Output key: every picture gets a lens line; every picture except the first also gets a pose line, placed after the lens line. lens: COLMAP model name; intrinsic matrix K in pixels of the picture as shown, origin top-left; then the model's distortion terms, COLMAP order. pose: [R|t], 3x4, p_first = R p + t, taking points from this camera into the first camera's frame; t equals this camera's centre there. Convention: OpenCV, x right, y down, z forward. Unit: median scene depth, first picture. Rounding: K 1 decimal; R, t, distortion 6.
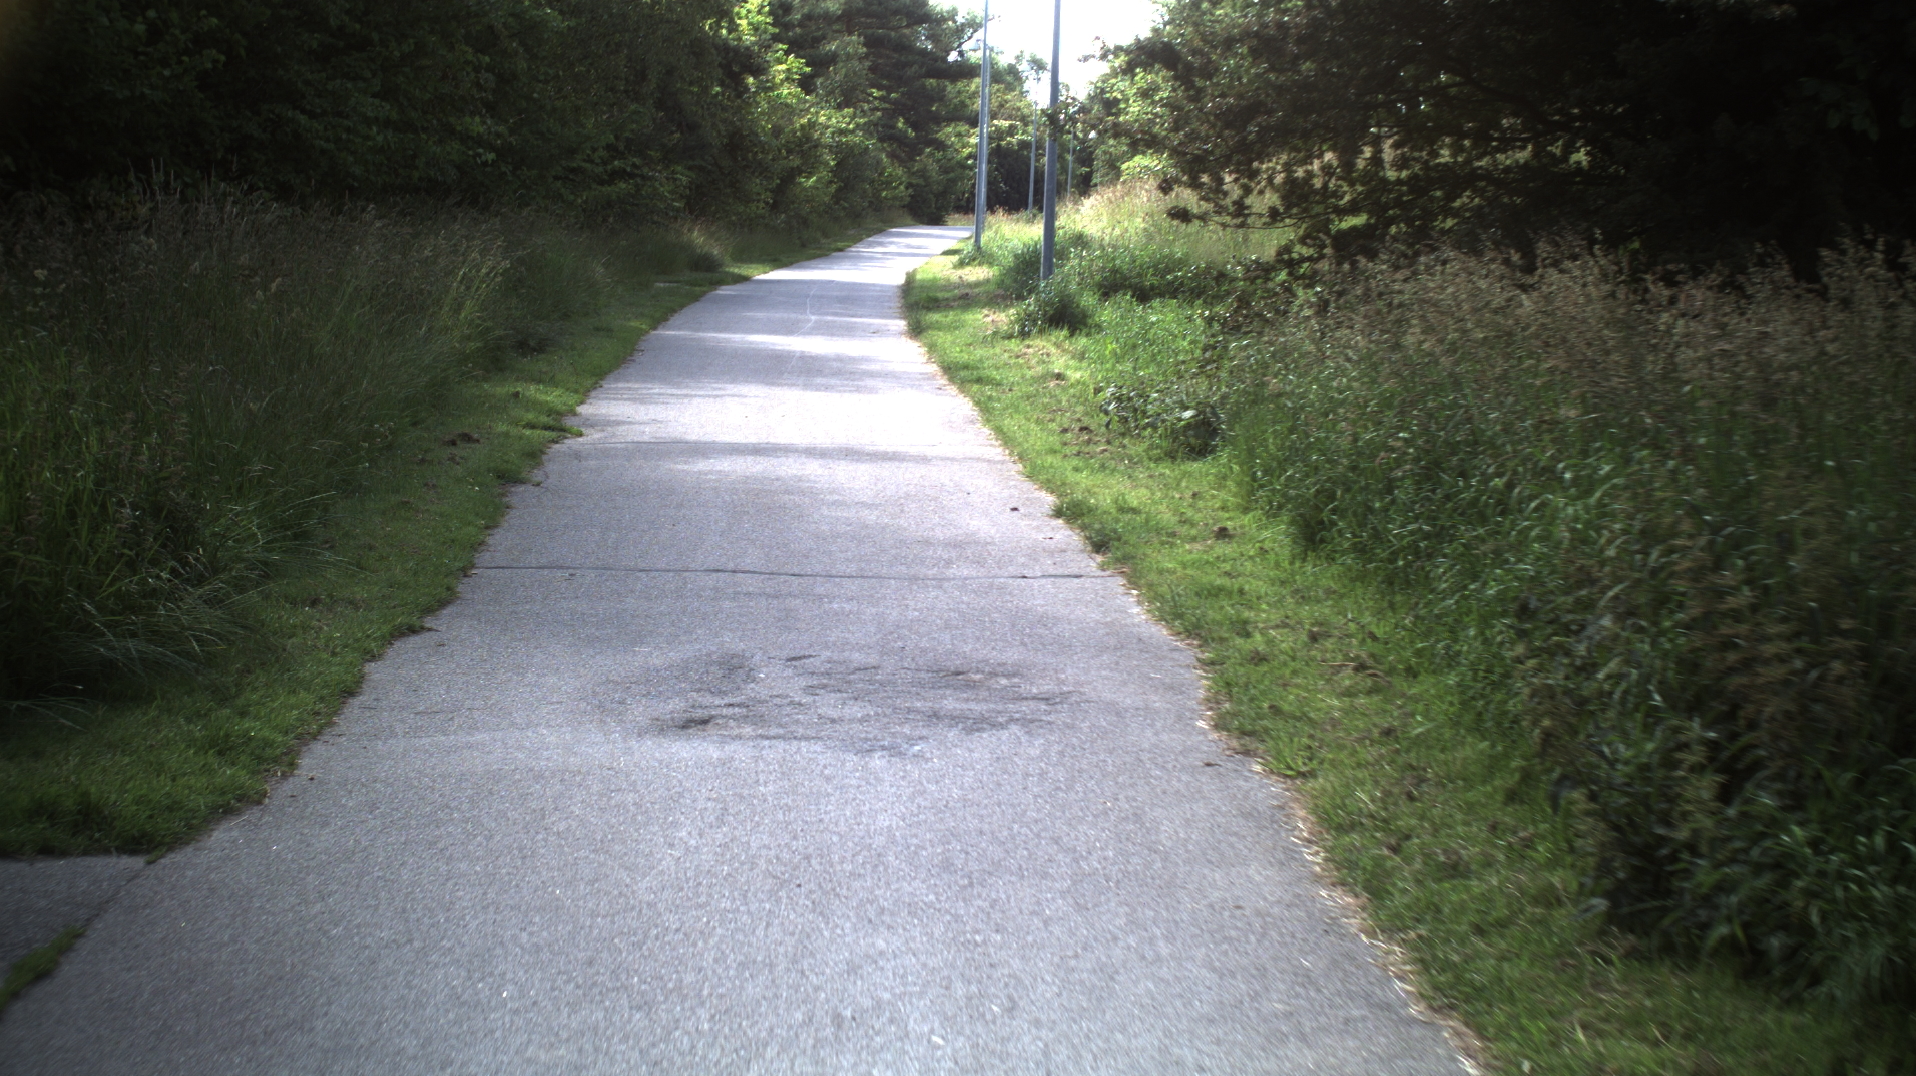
lens RADIAL K [[3313.2, 0, 958.0], [0, 3313.2, 538.0], [0, 0, 1]] dist [-0.286533, 0.275535]
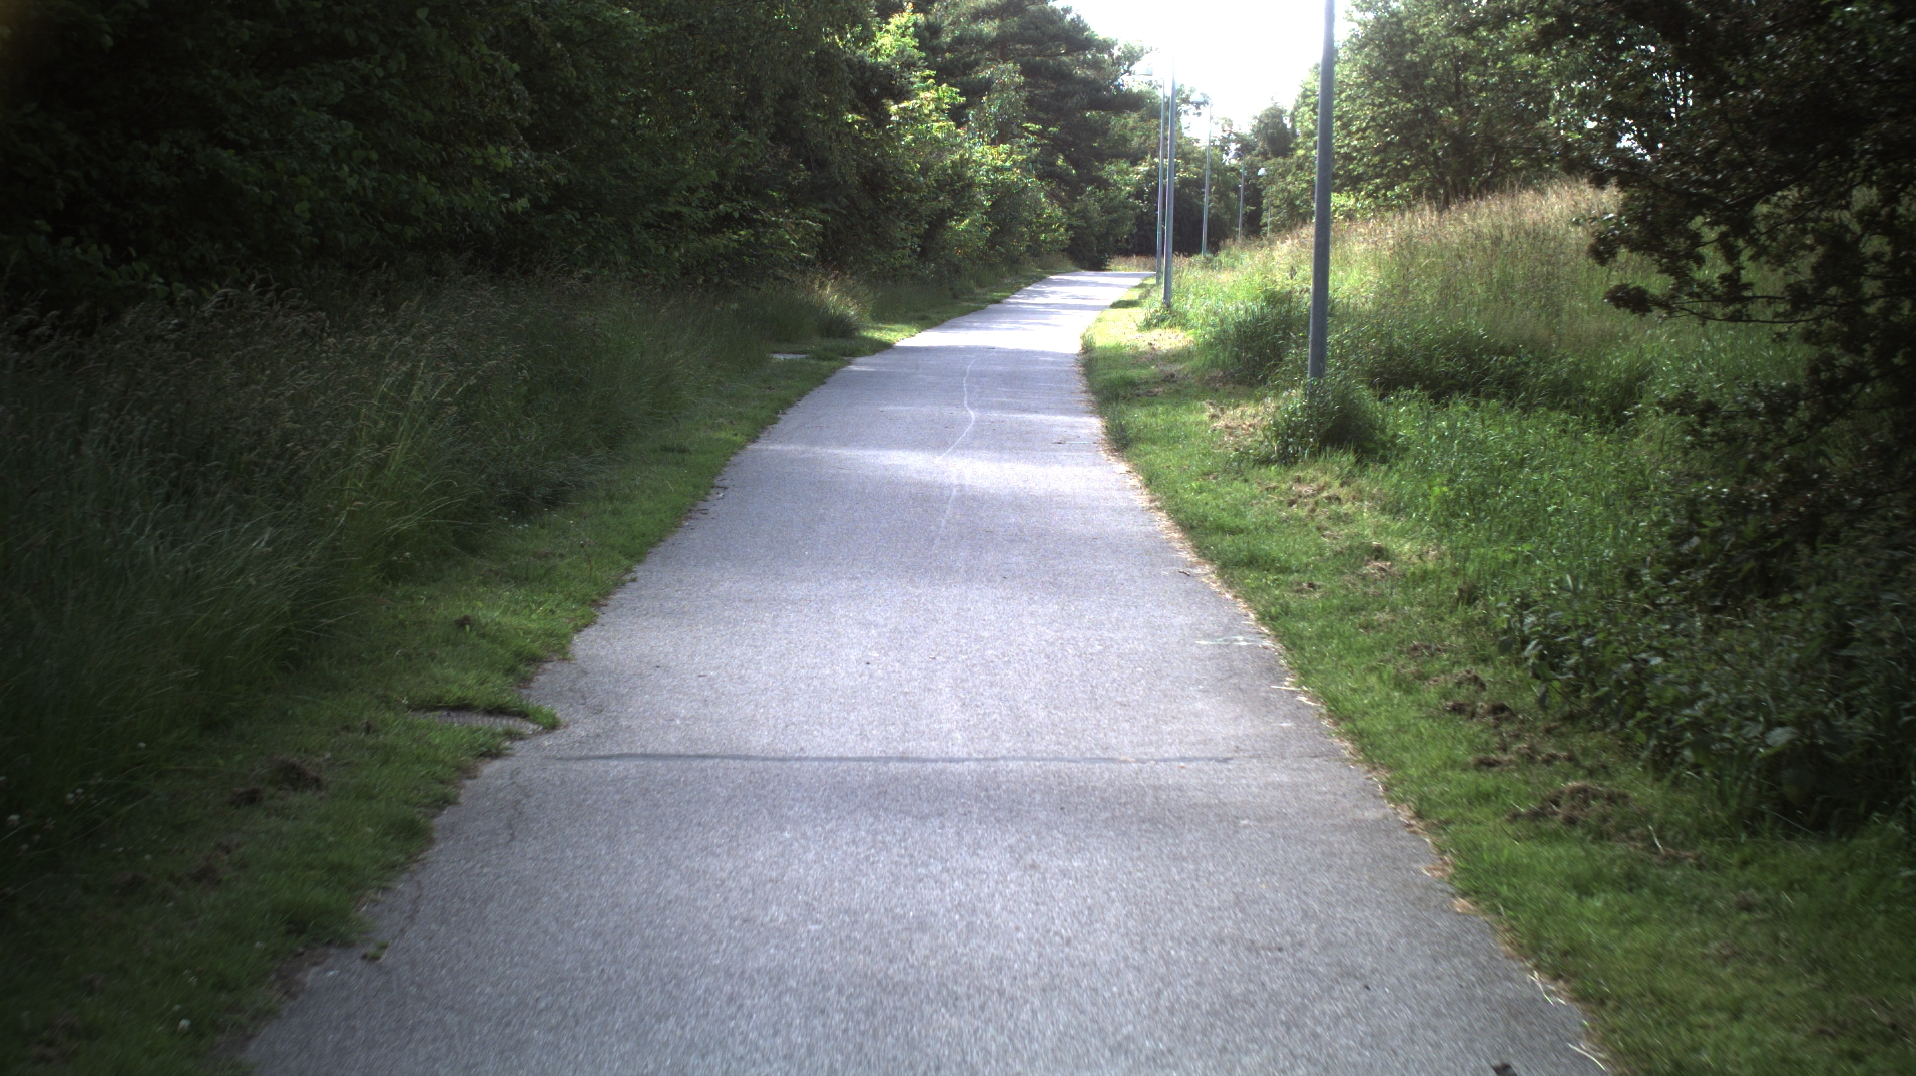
lens RADIAL K [[3313.2, 0, 958.0], [0, 3313.2, 538.0], [0, 0, 1]] dist [-0.286533, 0.275535]
pose [[0.998946, -0.004707, -0.045656, -0.018449], [0.004165, 0.999920, -0.011964, -0.041109], [0.045708, 0.011761, 0.998886, 0.352501]]
